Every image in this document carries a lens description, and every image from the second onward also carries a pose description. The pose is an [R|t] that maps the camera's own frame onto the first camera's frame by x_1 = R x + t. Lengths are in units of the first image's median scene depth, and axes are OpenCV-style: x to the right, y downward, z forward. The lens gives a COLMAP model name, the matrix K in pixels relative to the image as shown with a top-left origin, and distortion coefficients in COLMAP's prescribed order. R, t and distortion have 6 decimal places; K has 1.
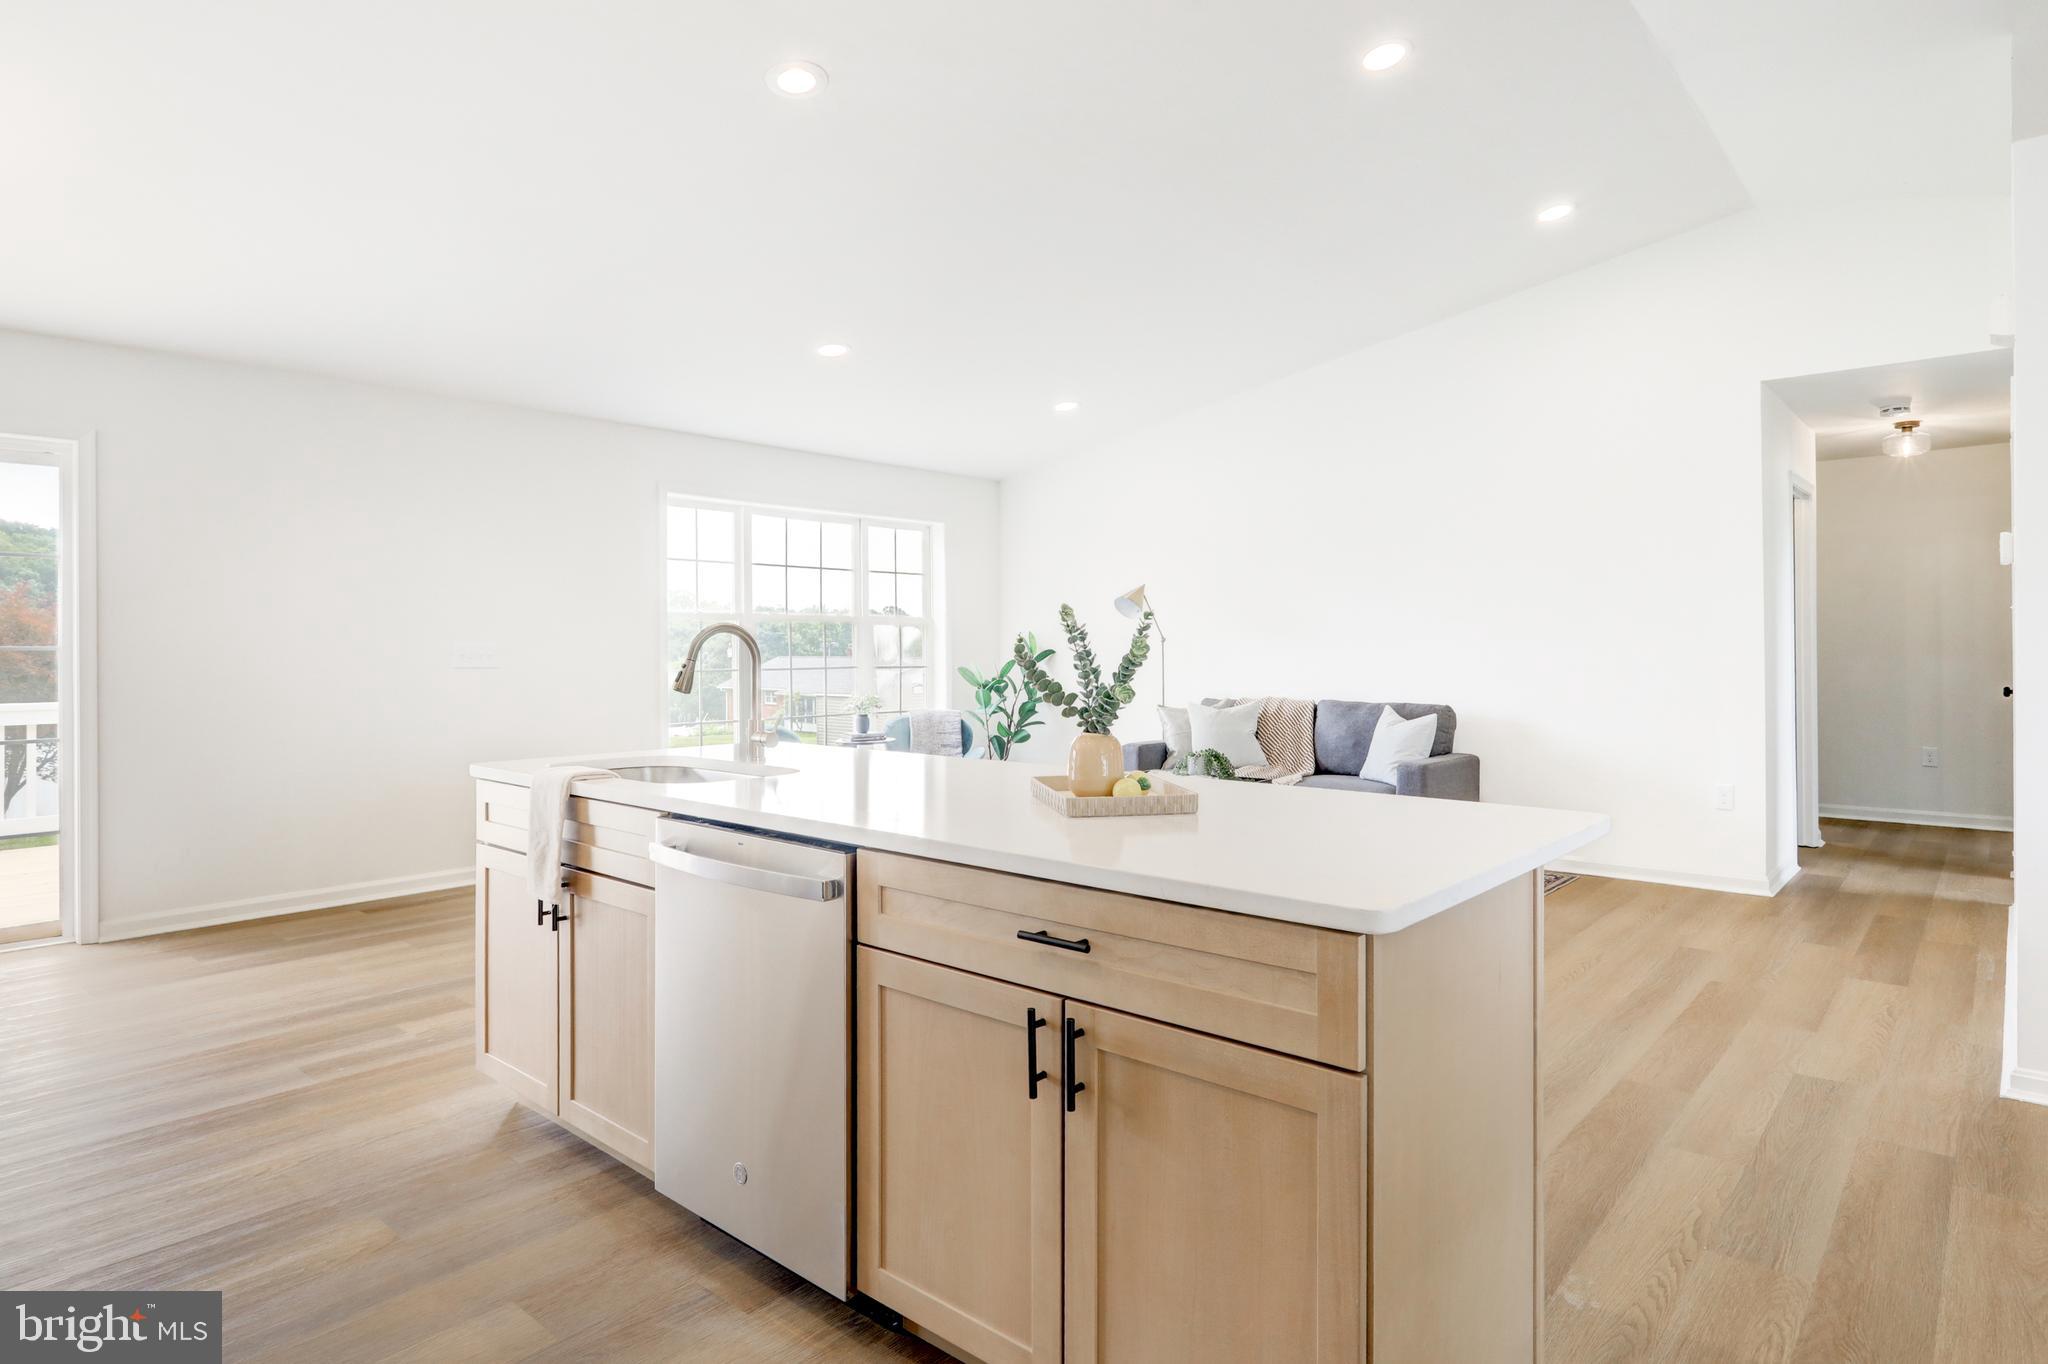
lens RADIAL K [[1126.7, 0, 1024.1], [0, 1126.7, 649.5], [0, 0, 1]] dist [0.000425, 0.000820]
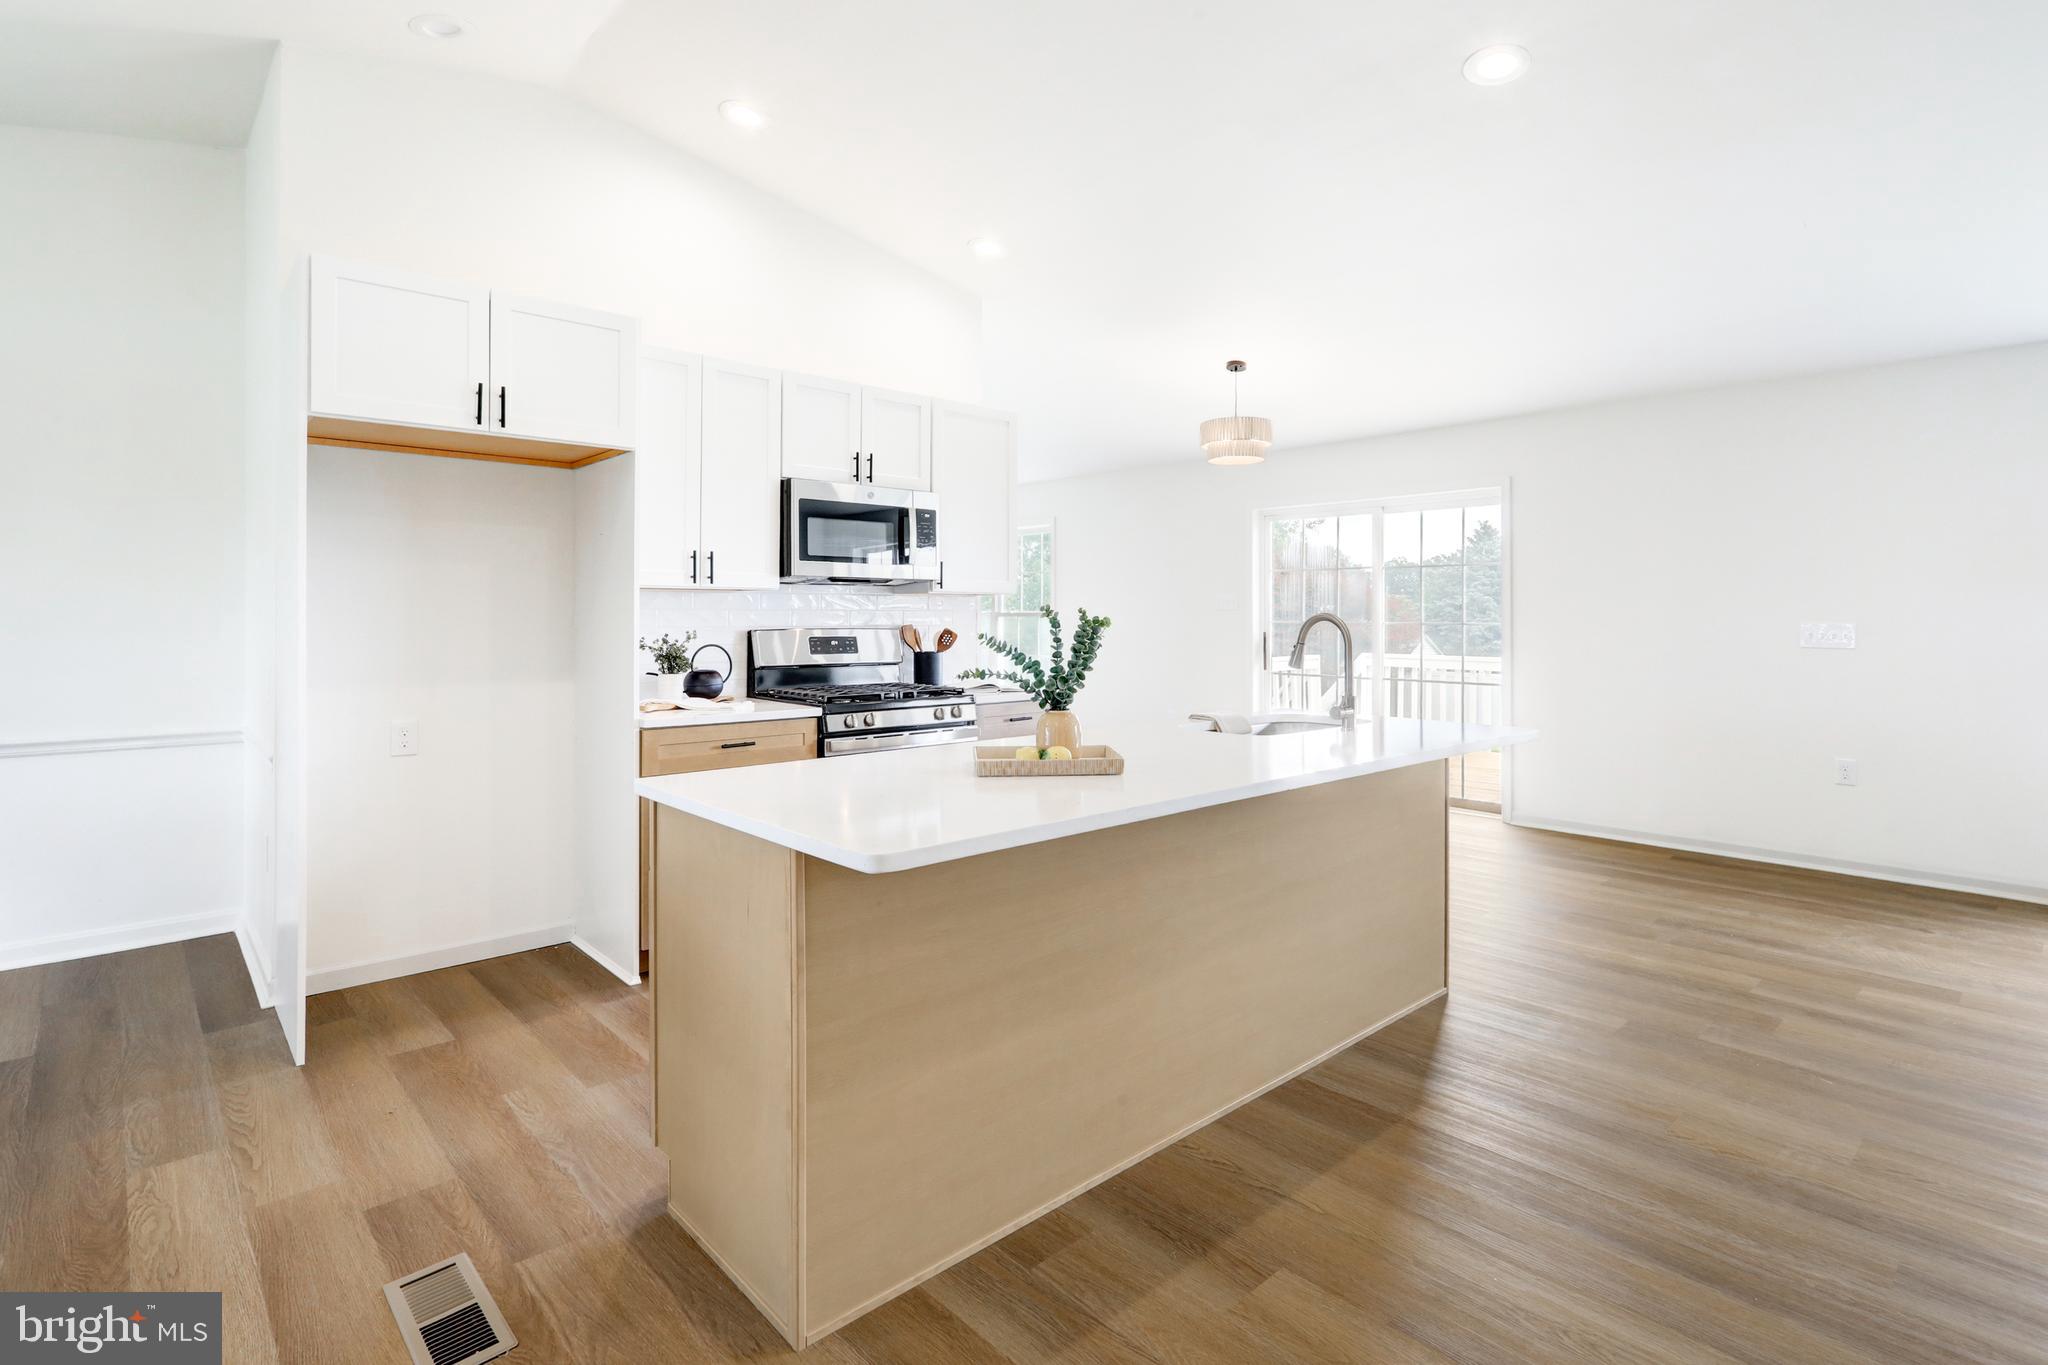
lens RADIAL K [[998.7, 0, 1022.4], [0, 998.7, 626.0], [0, 0, 1]] dist [-0.000674, 0.000599]
pose [[-0.117921, 0.009976, -0.992973, 0.404621], [-0.003481, 0.999939, 0.010460, -0.008532], [0.993017, 0.004690, -0.117879, 0.390068]]
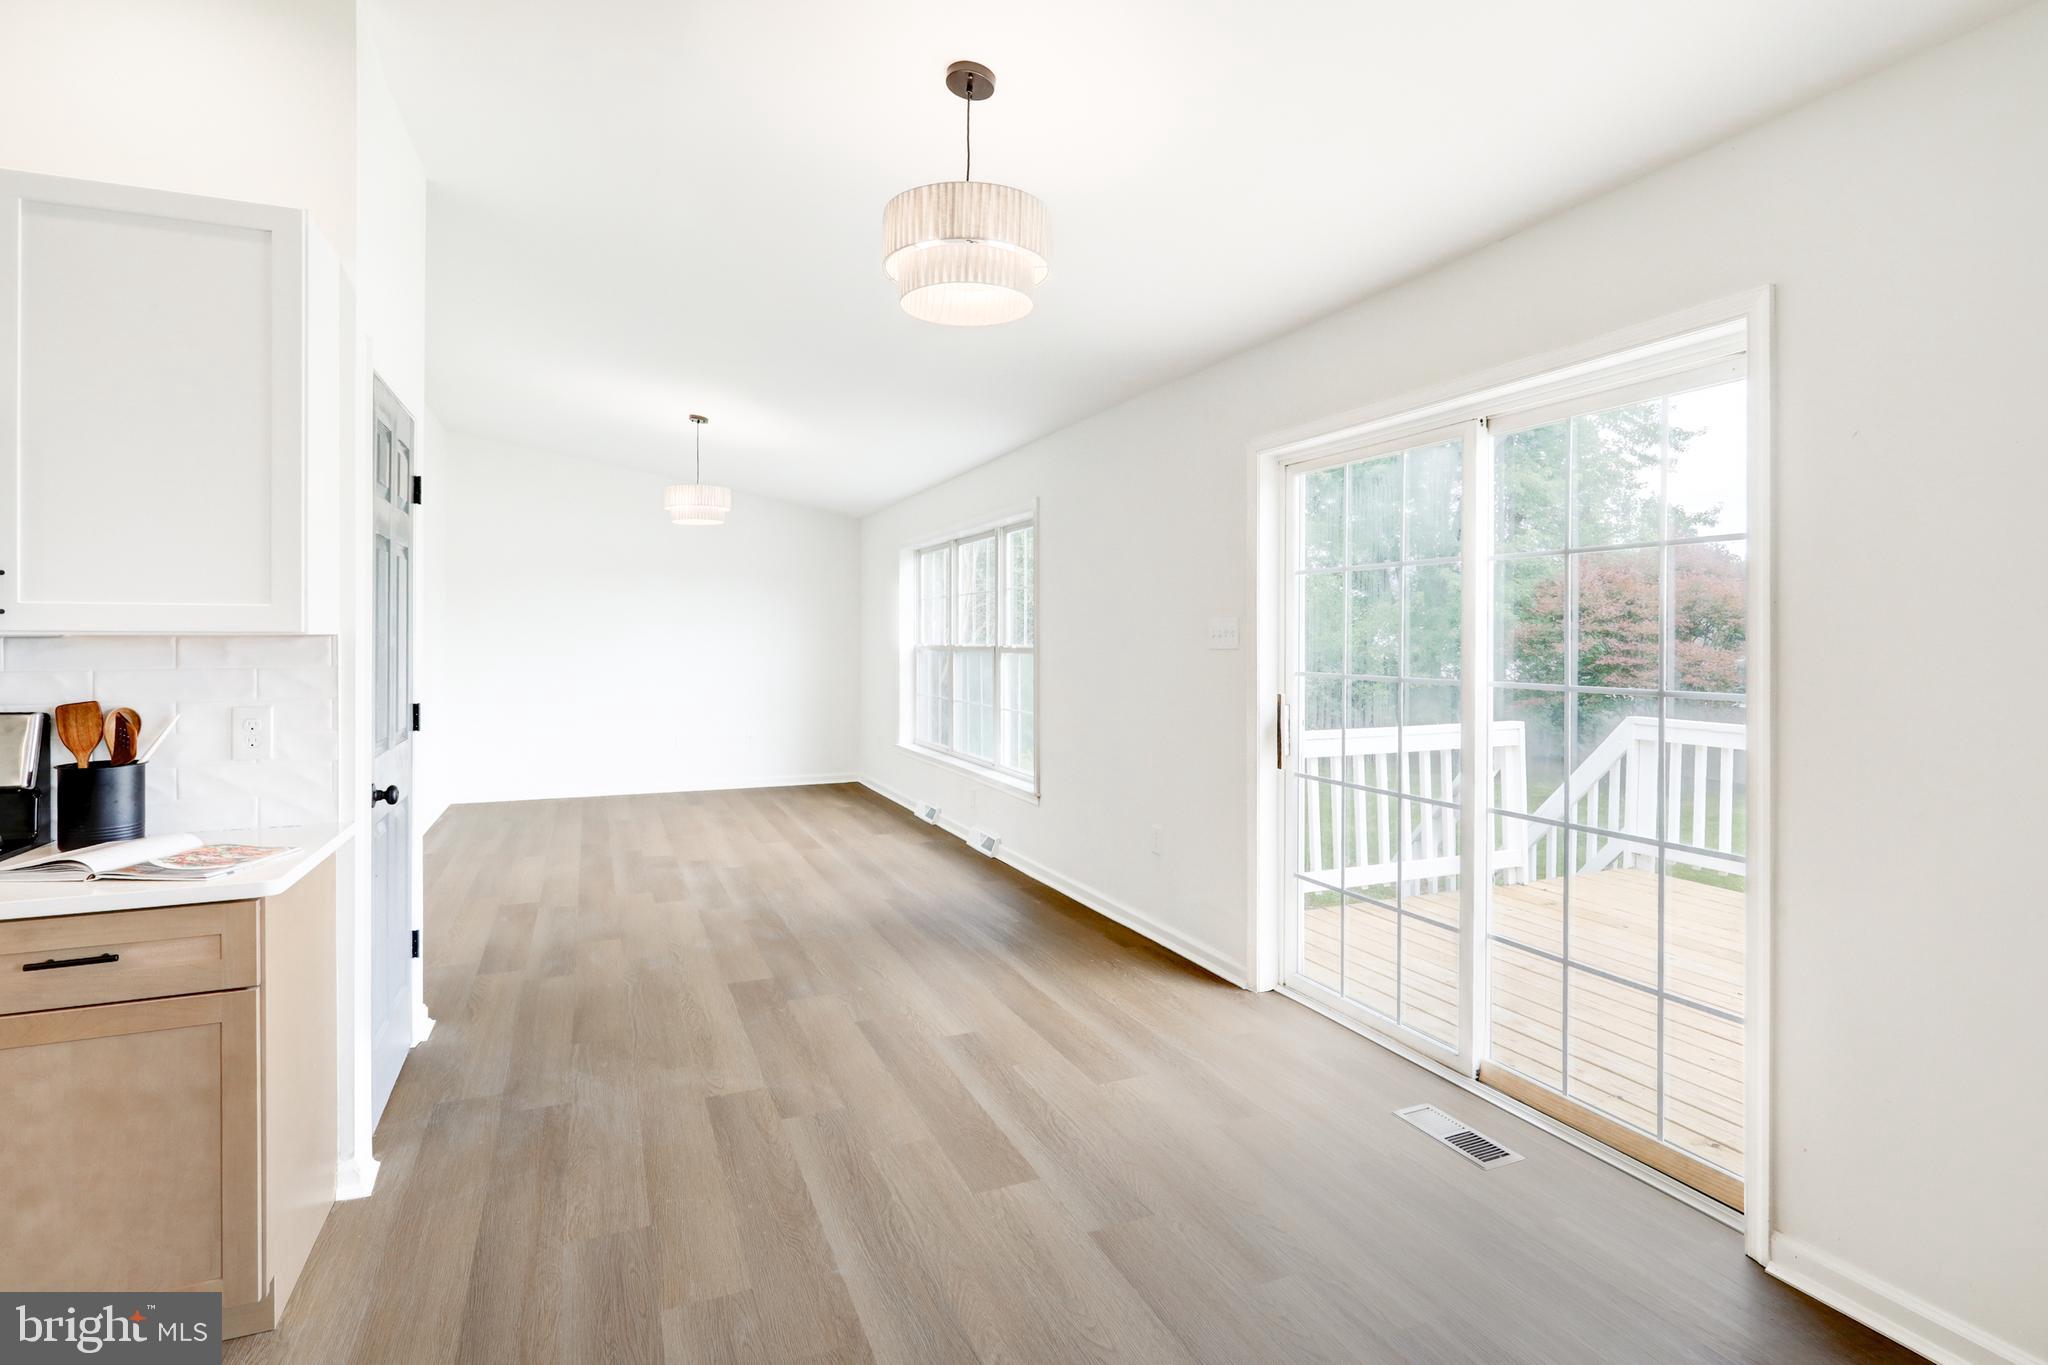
lens RADIAL K [[1033.0, 0, 1034.7], [0, 1033.0, 639.5], [0, 0, 1]] dist [-0.000025, 0.000697]
pose [[-0.439141, 0.002831, -0.898414, -0.185129], [-0.001240, 0.999992, 0.003757, -0.025070], [0.898418, 0.002764, -0.439134, 0.674810]]
